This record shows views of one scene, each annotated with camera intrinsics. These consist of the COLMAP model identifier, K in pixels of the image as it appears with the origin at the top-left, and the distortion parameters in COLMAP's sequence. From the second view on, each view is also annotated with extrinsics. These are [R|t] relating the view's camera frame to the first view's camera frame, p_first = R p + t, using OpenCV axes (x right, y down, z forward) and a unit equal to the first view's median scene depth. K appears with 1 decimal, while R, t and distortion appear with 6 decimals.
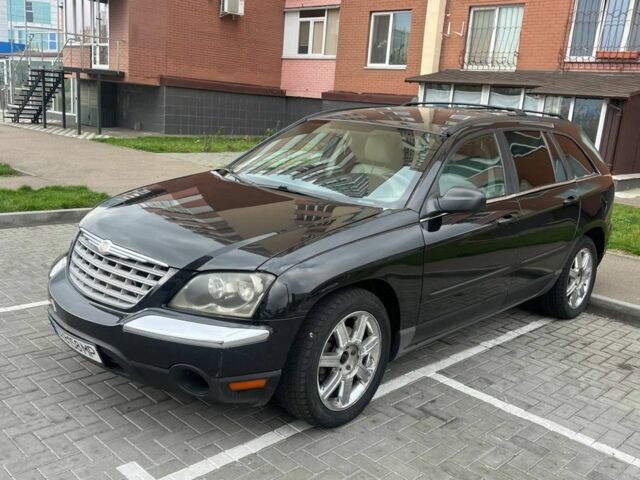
lens RADIAL K [[617.5, 0, 319.8], [0, 617.5, 241.0], [0, 0, 1]] dist [0.023214, 0.000000]
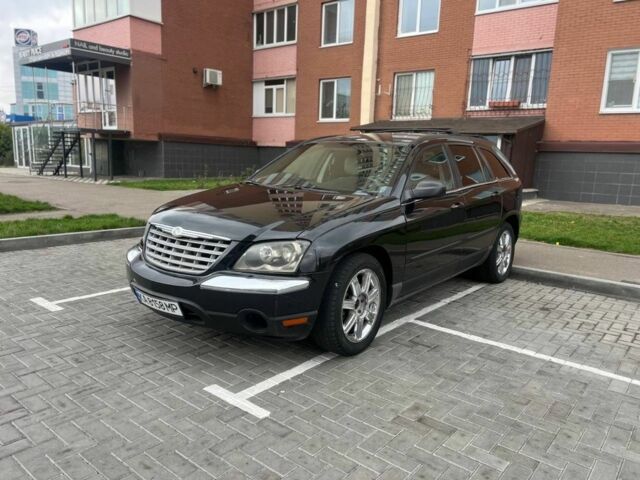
lens RADIAL K [[483.3, 0, 320.0], [0, 483.3, 240.4], [0, 0, 1]] dist [0.041911, -0.038145]
pose [[0.995078, -0.055552, 0.082065, -0.084982], [0.059165, 0.997353, -0.042272, 0.061574], [-0.079499, 0.046919, 0.995730, -0.048844]]
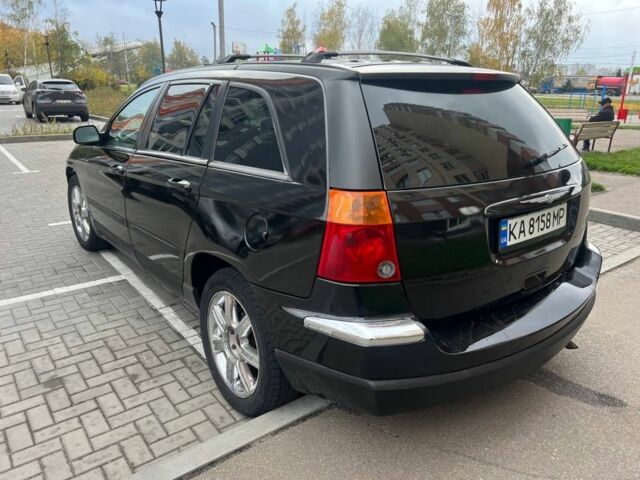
lens RADIAL K [[483.3, 0, 322.6], [0, 483.3, 242.0], [0, 0, 1]] dist [0.041911, -0.038145]
pose [[-0.129060, 0.228069, -0.965053, 0.939033], [-0.253240, 0.933343, 0.254442, -0.187532], [0.958756, 0.277228, -0.062701, 1.237287]]
